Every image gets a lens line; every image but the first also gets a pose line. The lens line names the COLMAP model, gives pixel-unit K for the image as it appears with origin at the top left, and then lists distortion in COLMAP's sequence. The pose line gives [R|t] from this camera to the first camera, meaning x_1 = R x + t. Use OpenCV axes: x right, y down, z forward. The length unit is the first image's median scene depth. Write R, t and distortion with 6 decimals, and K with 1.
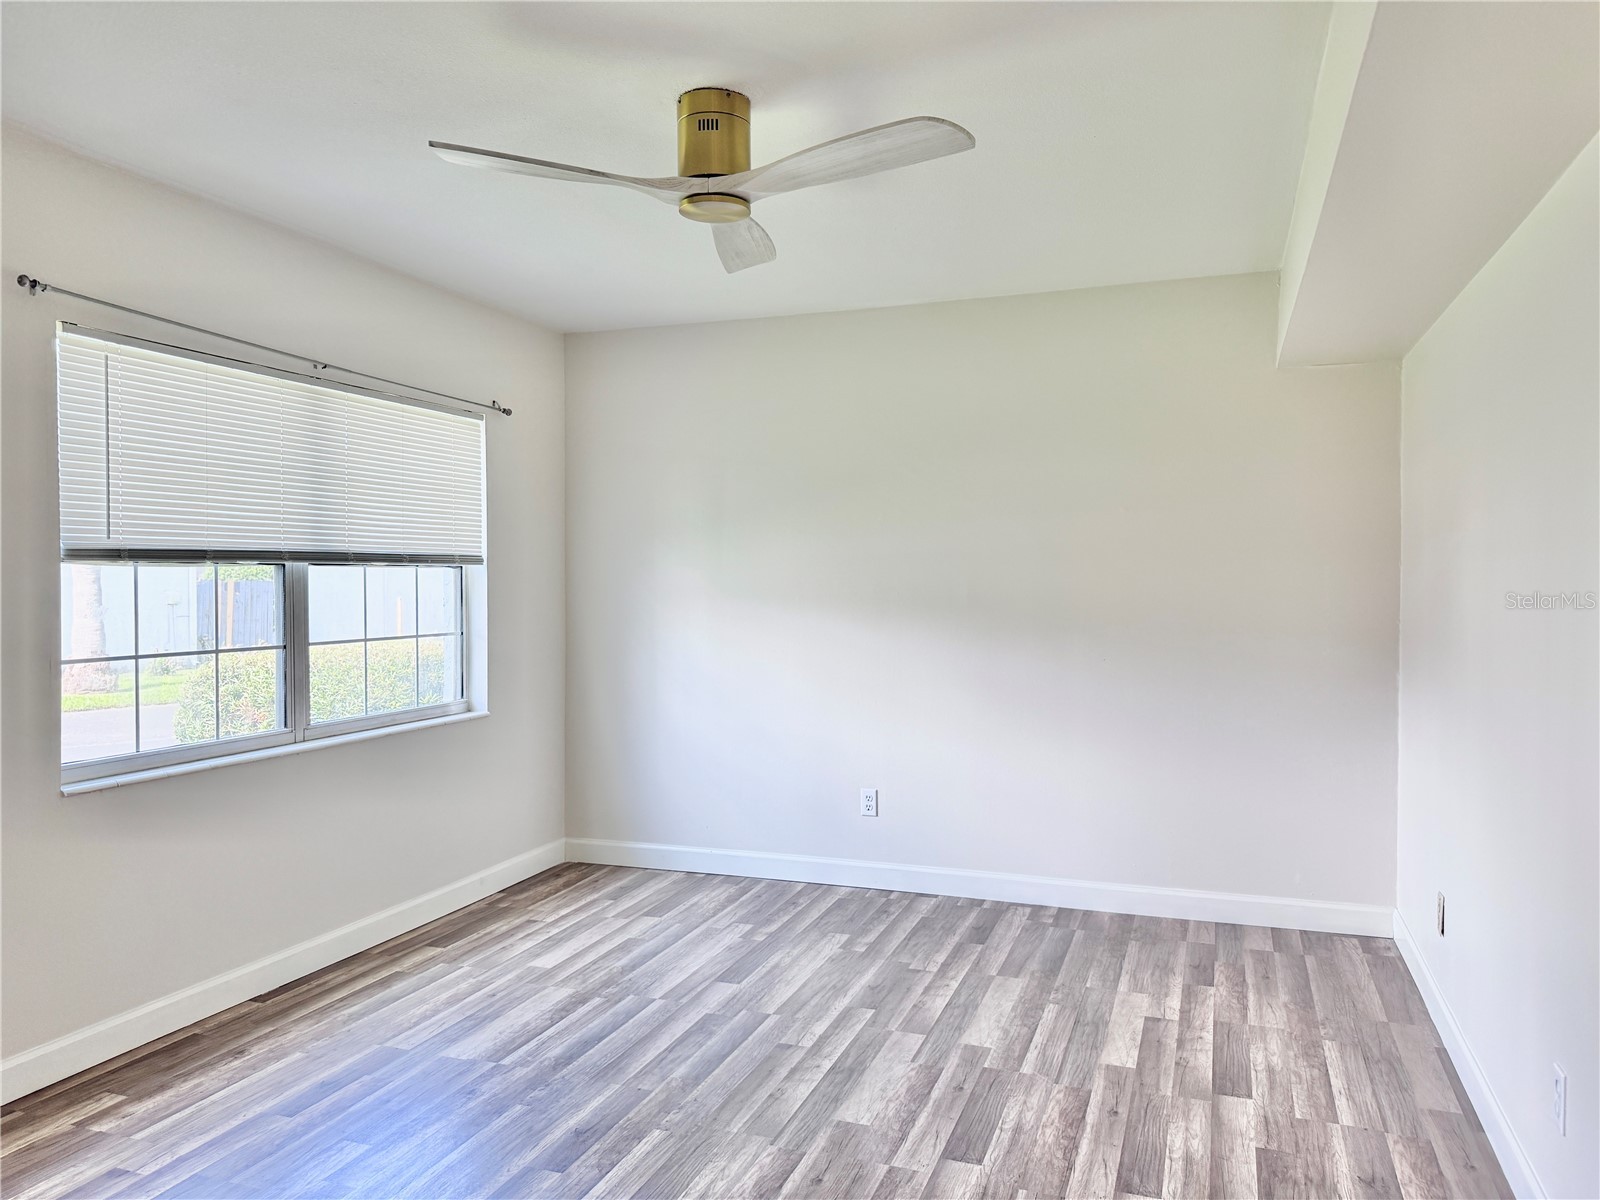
lens RADIAL K [[1123.8, 0, 806.7], [0, 1123.8, 599.8], [0, 0, 1]] dist [0.034853, -0.041607]
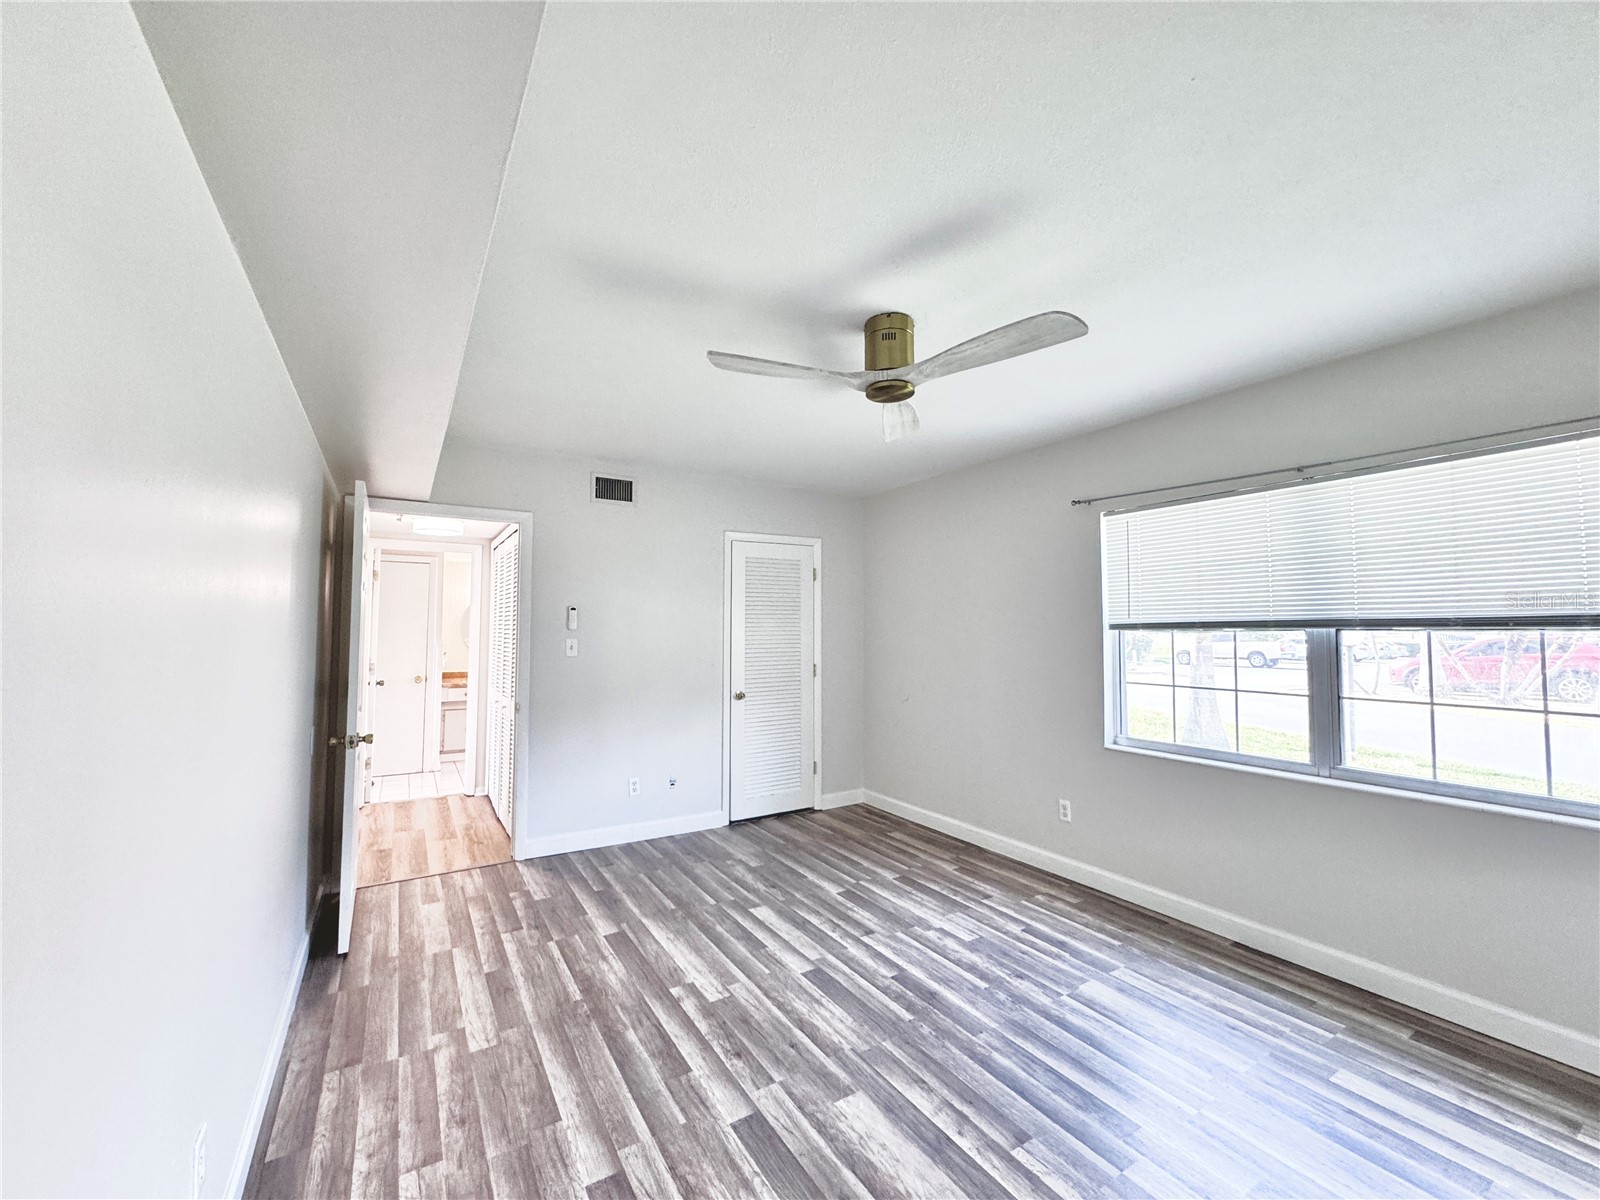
lens RADIAL K [[638.6, 0, 796.4], [0, 638.6, 599.1], [0, 0, 1]] dist [-0.004585, 0.000382]
pose [[-0.614256, -0.043029, -0.787933, 0.538162], [-0.019193, 0.999032, -0.039594, -0.032231], [0.788873, -0.009198, -0.614487, 1.182188]]
